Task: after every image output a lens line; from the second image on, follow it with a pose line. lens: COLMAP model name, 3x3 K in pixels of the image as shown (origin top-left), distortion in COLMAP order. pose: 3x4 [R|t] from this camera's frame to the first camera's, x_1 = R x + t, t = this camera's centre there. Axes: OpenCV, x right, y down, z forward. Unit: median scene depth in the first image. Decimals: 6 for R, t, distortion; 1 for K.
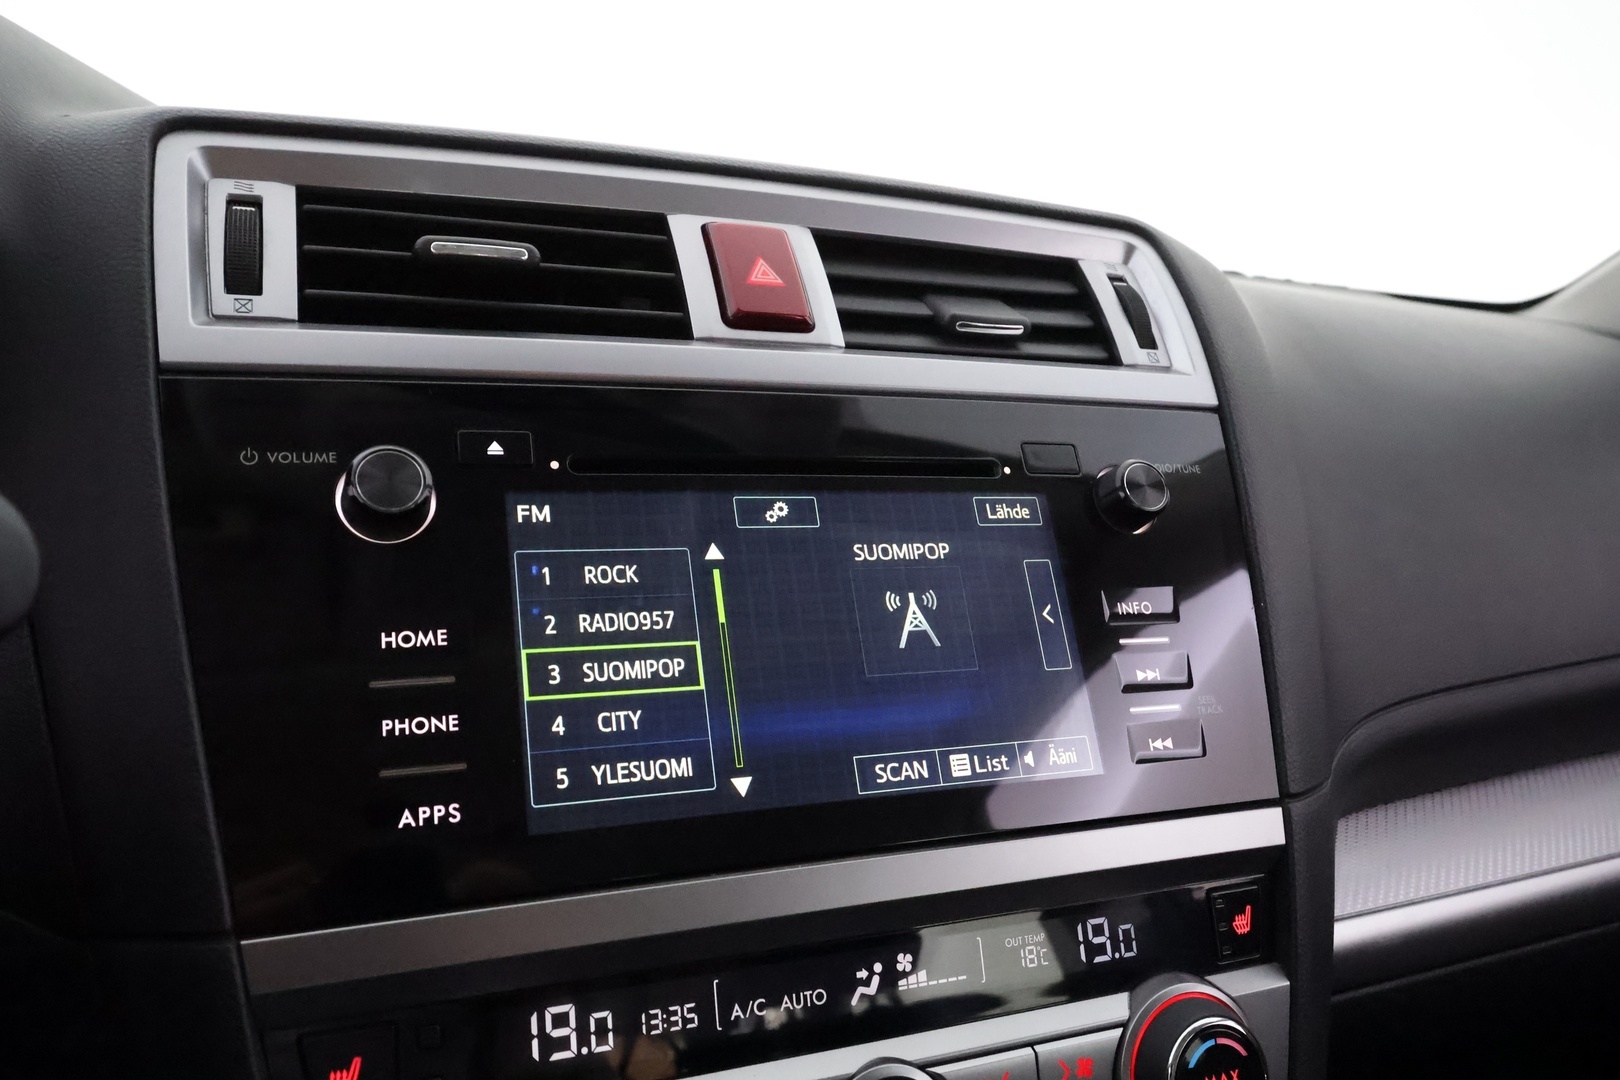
lens RADIAL K [[1171.9, 0, 810.0], [0, 1171.9, 540.0], [0, 0, 1]] dist [-0.001925, 0.005740]
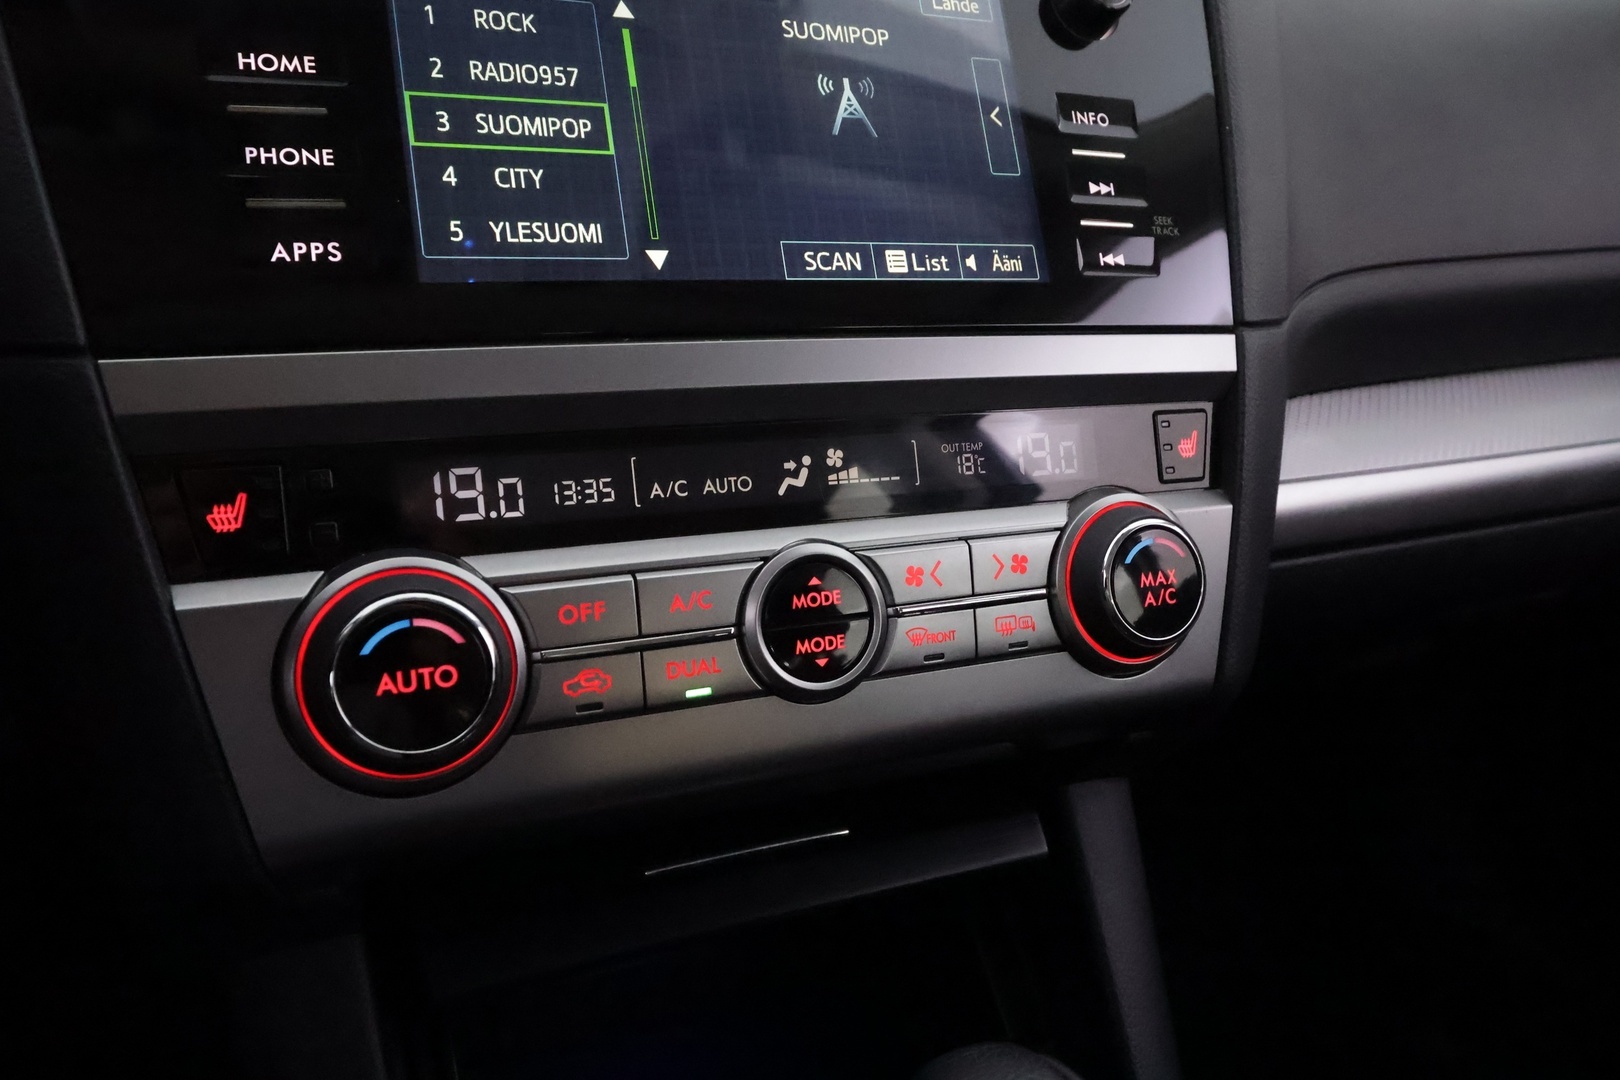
lens RADIAL K [[1171.9, 0, 810.0], [0, 1171.9, 540.0], [0, 0, 1]] dist [-0.001925, 0.005740]
pose [[0.999564, -0.008194, 0.028356, 0.032017], [0.003001, 0.983928, 0.178542, 0.249719], [-0.029364, -0.178379, 0.983524, 0.048301]]
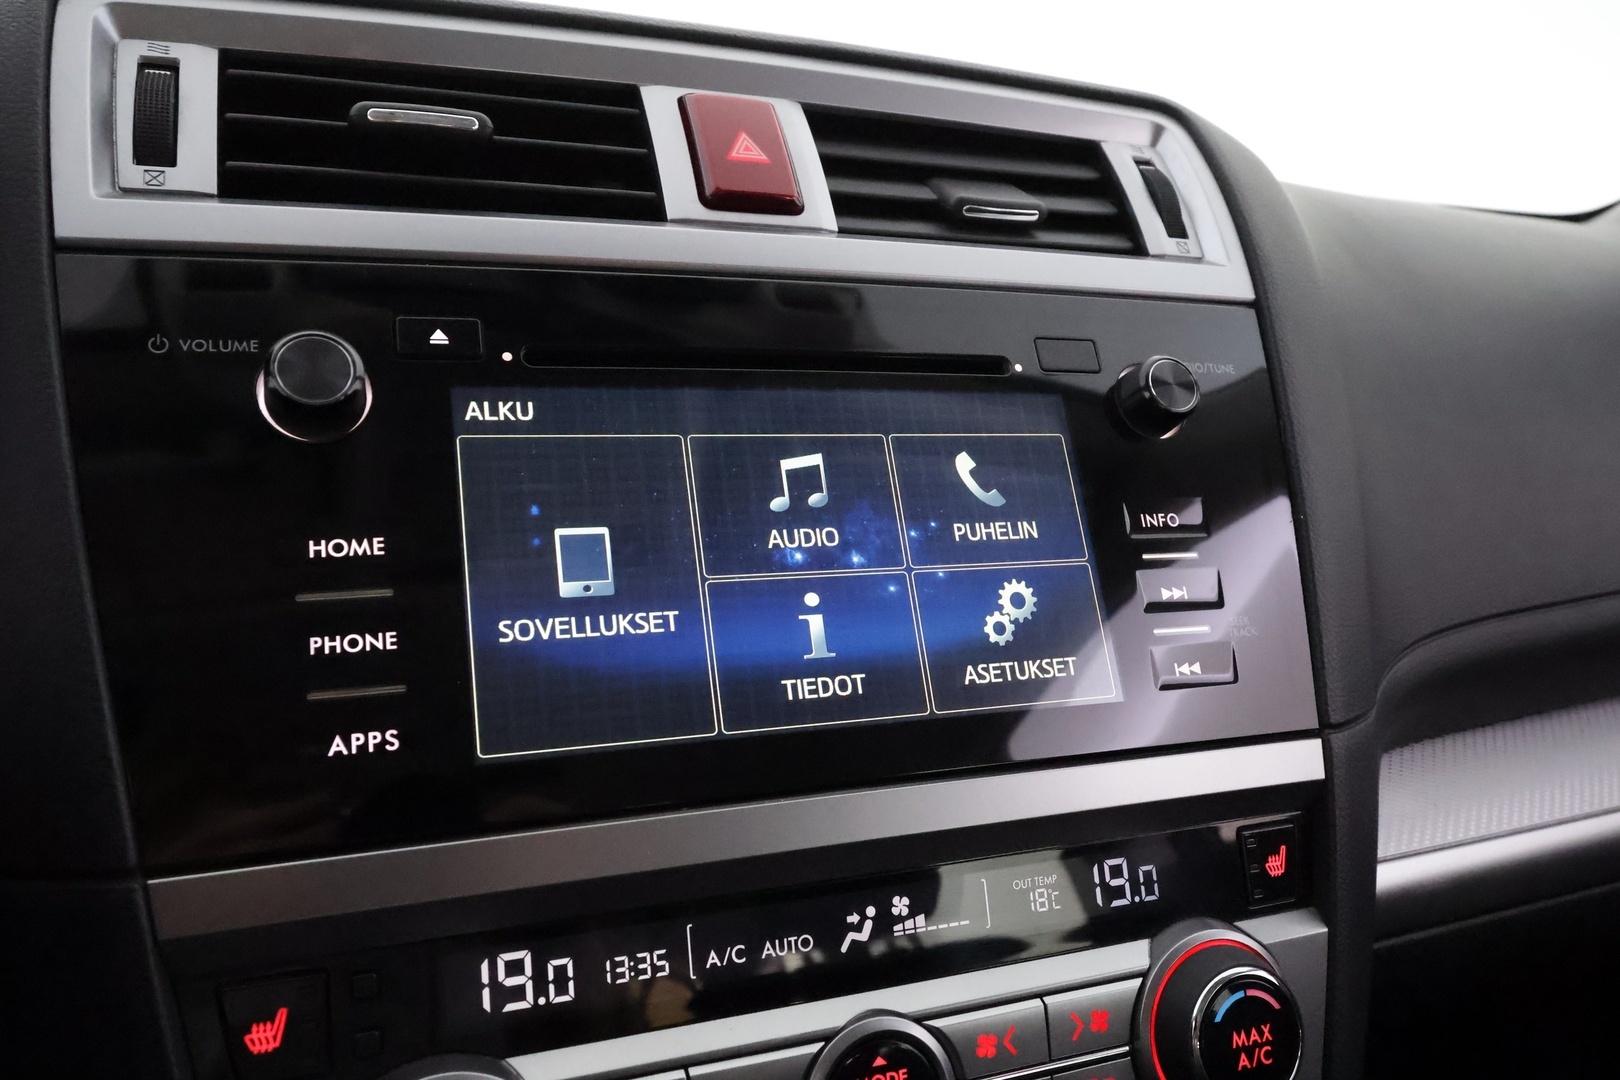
lens RADIAL K [[1176.6, 0, 810.0], [0, 1176.6, 540.0], [0, 0, 1]] dist [-0.001318, 0.005599]
pose [[0.999730, -0.004380, -0.022803, 0.031877], [0.005383, 0.999012, 0.044112, 0.036193], [0.022587, -0.044223, 0.998766, 0.099133]]
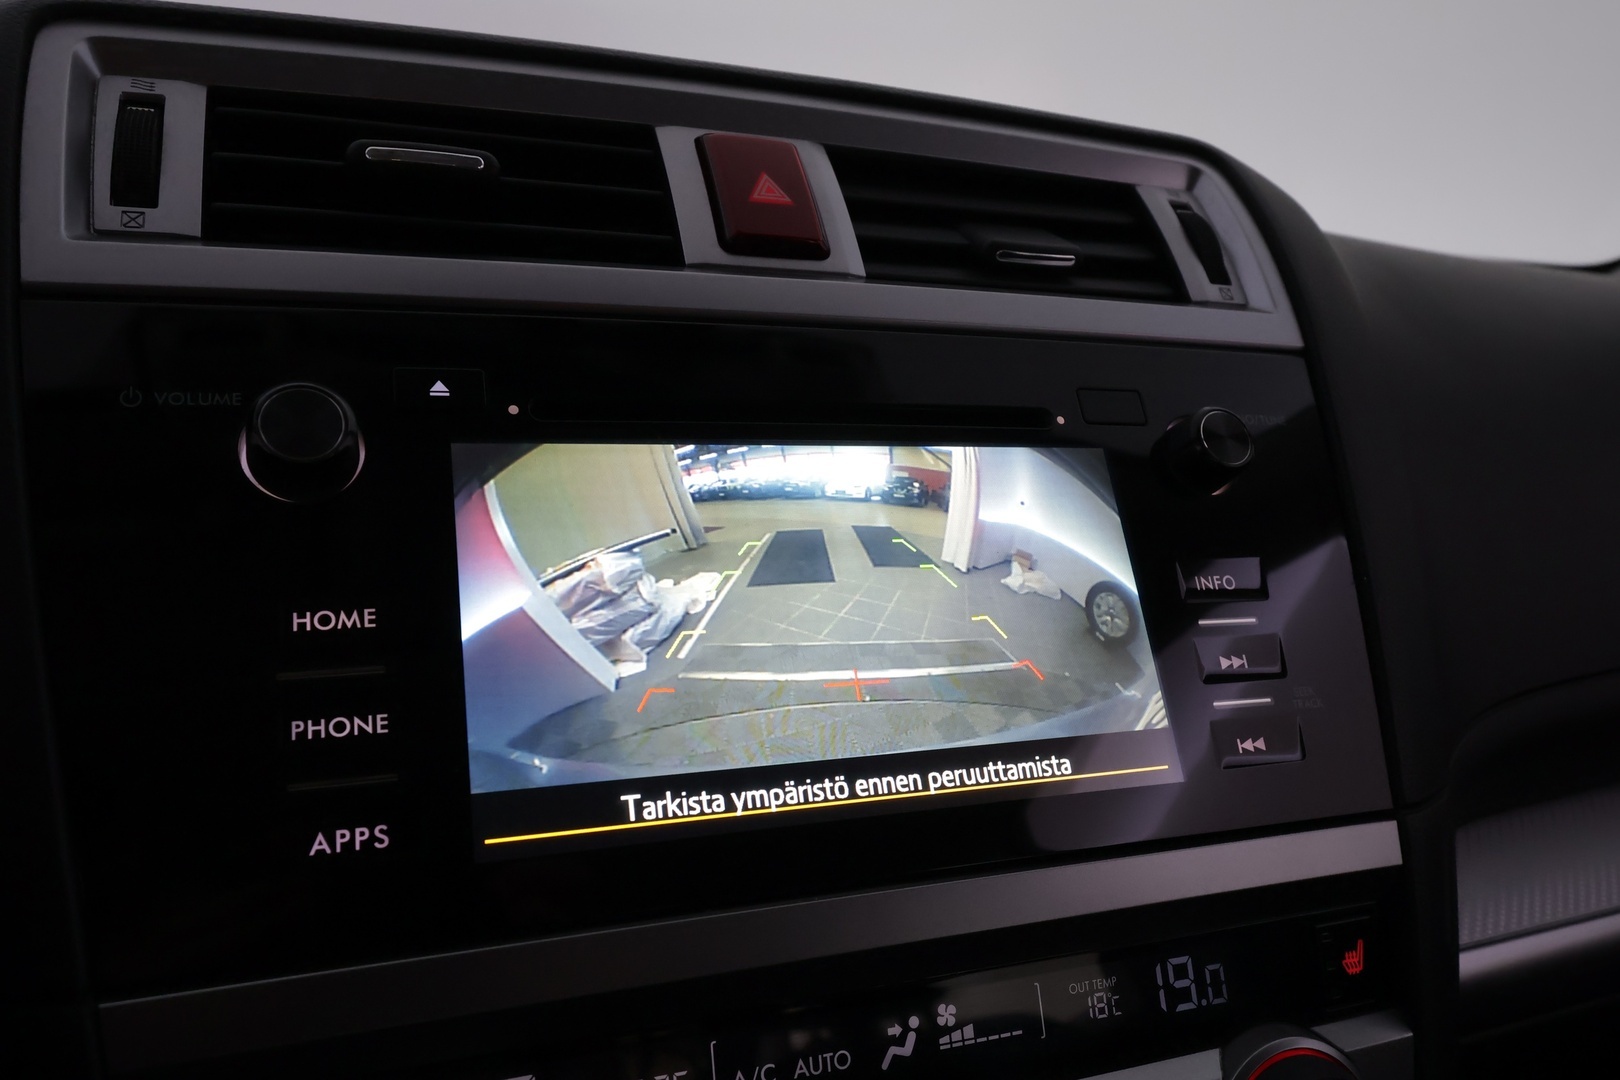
lens RADIAL K [[1171.9, 0, 810.0], [0, 1171.9, 540.0], [0, 0, 1]] dist [-0.001925, 0.005740]
pose [[0.999696, -0.010687, -0.022229, 0.007251], [0.010567, 0.999929, -0.005520, 0.032963], [0.022287, 0.005284, 0.999738, 0.177508]]
